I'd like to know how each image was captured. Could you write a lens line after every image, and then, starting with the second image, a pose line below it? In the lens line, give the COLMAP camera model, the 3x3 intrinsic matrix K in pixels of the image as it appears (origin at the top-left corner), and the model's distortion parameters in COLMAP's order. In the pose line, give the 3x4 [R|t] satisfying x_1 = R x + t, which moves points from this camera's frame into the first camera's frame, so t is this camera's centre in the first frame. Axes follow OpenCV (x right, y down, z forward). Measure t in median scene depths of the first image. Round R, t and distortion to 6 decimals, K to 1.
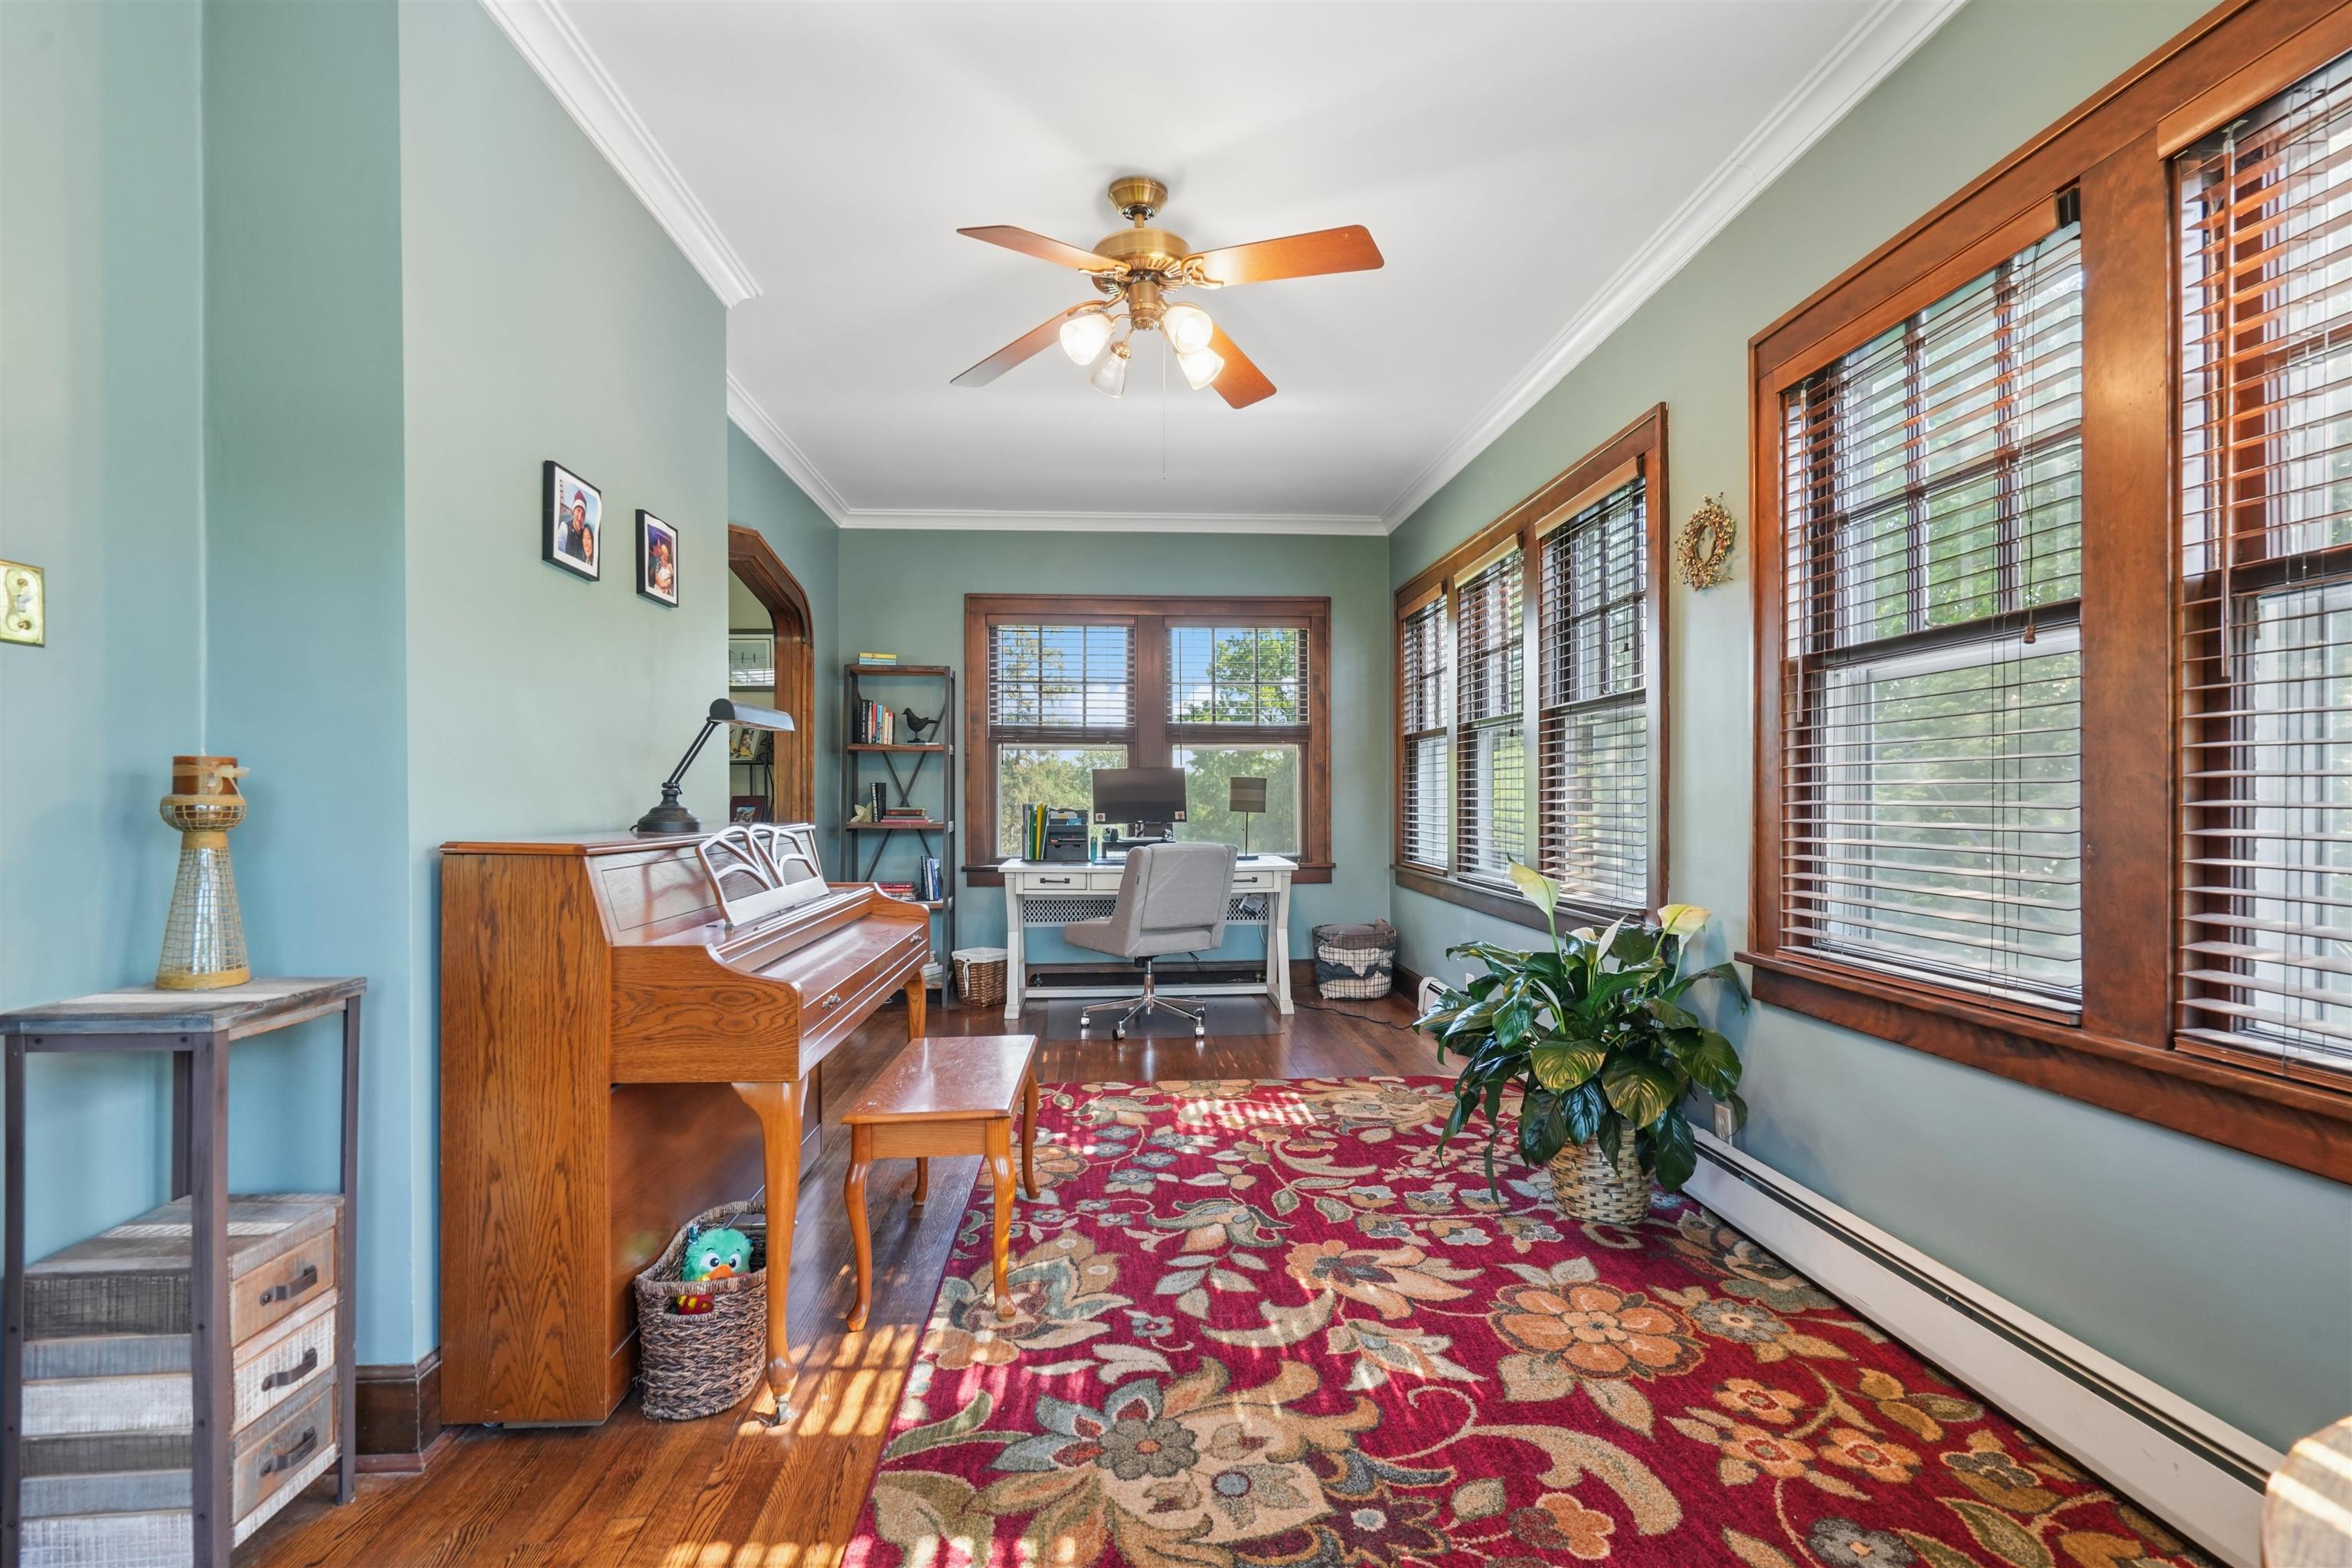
lens RADIAL K [[1076.1, 0, 1189.5], [0, 1076.1, 789.6], [0, 0, 1]] dist [-0.003189, 0.000124]
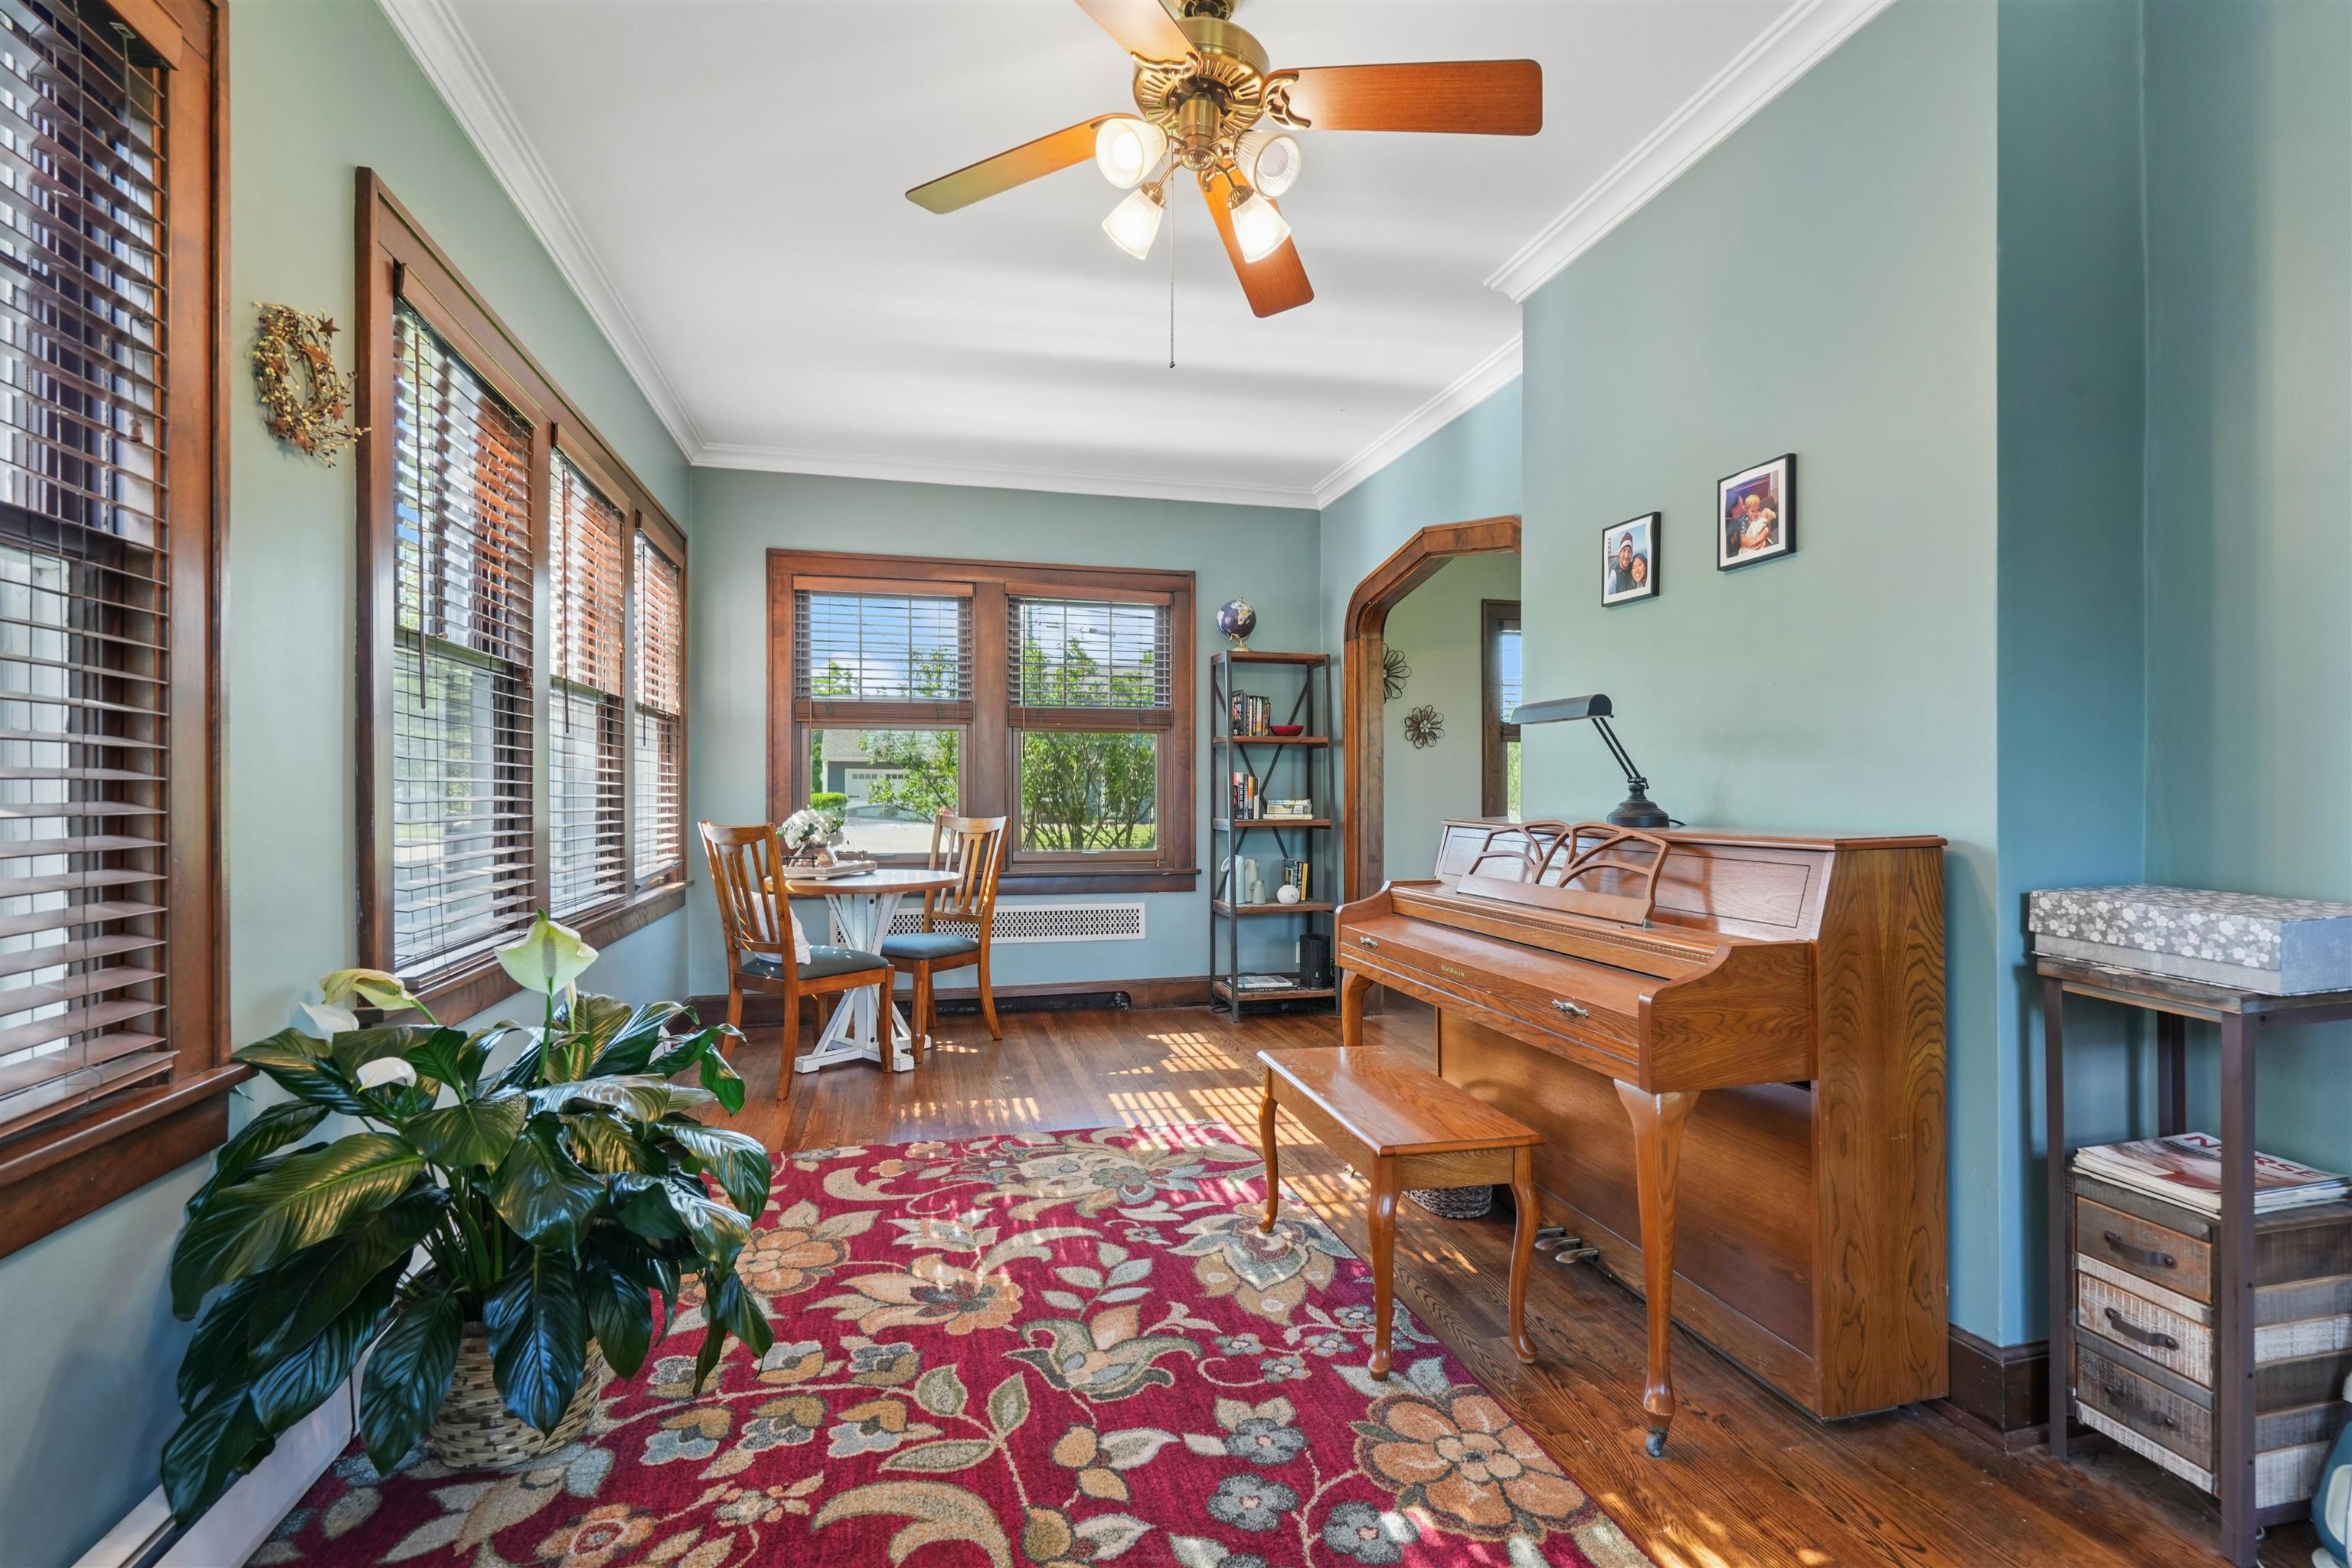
lens RADIAL K [[1076.1, 0, 1180.9], [0, 1076.1, 787.1], [0, 0, 1]] dist [-0.003189, 0.000124]
pose [[-0.984747, 0.002048, -0.173982, 0.115277], [0.003663, 0.999953, -0.008960, 0.010220], [0.173956, -0.009461, -0.984708, 1.940636]]
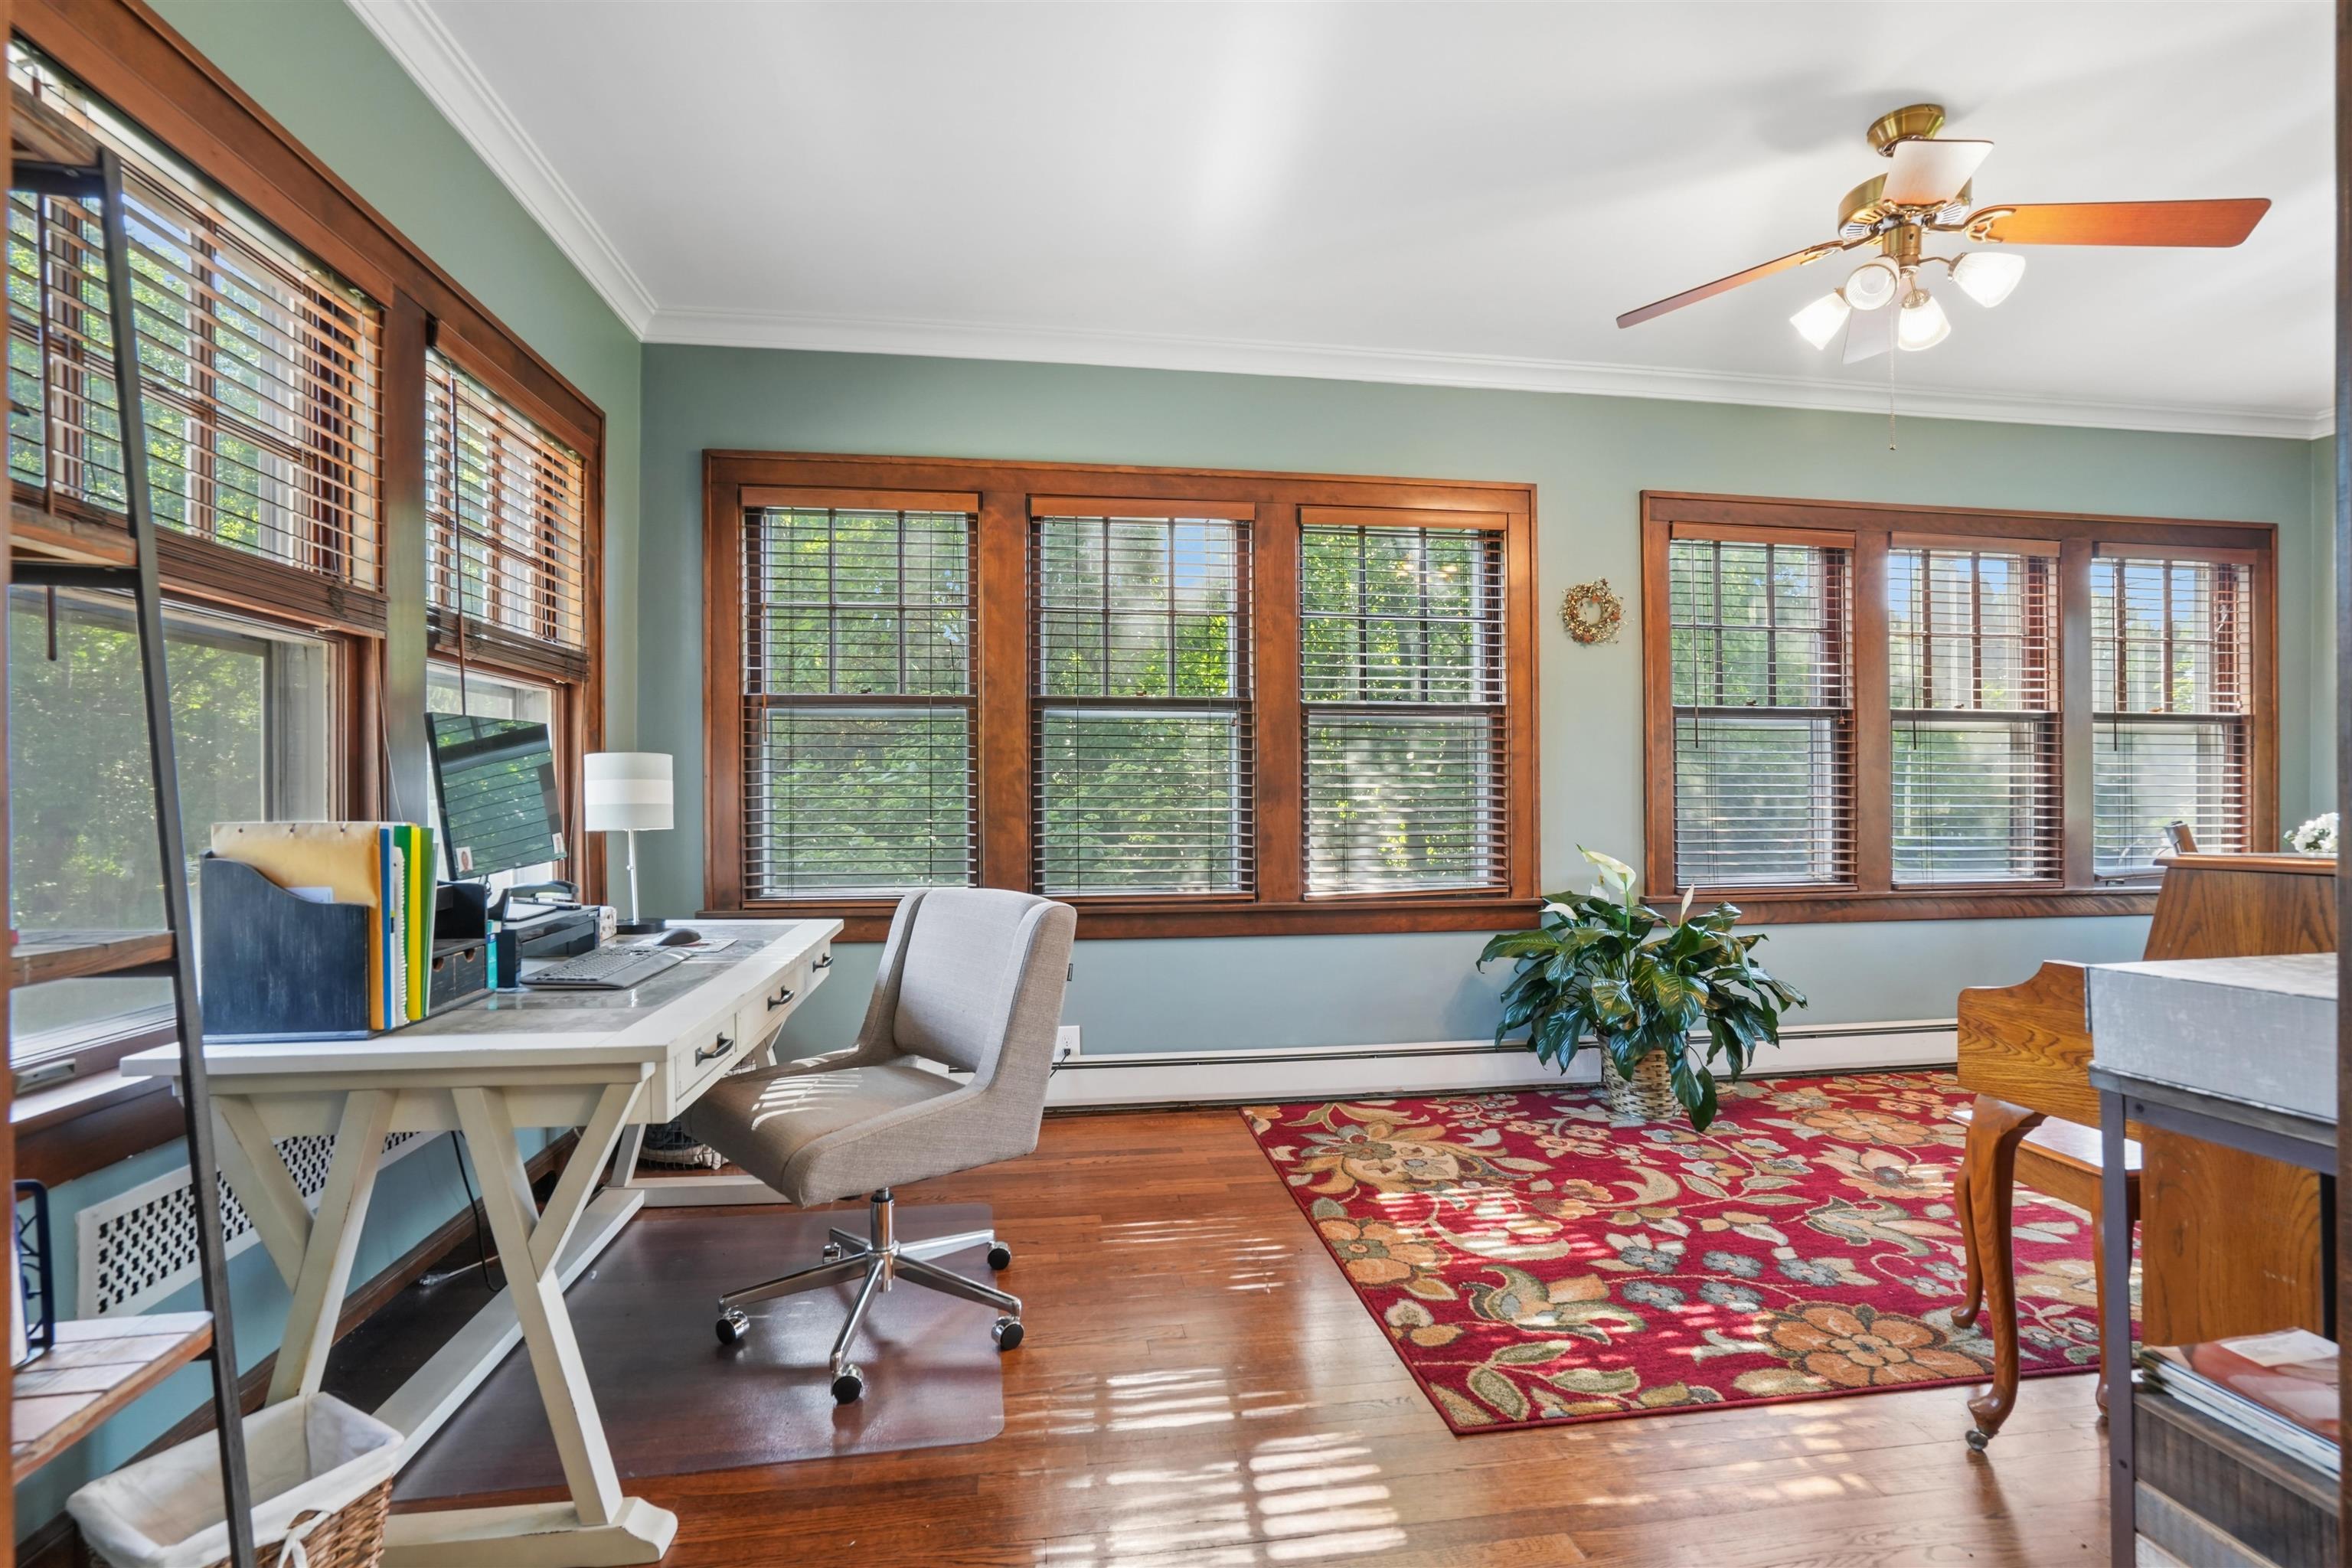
lens RADIAL K [[1076.1, 0, 1214.3], [0, 1076.1, 797.9], [0, 0, 1]] dist [-0.003189, 0.000124]
pose [[-0.091360, -0.000814, 0.995818, -0.989486], [-0.002278, 0.999997, 0.000609, 0.012845], [-0.995815, -0.002213, -0.091362, 1.863165]]
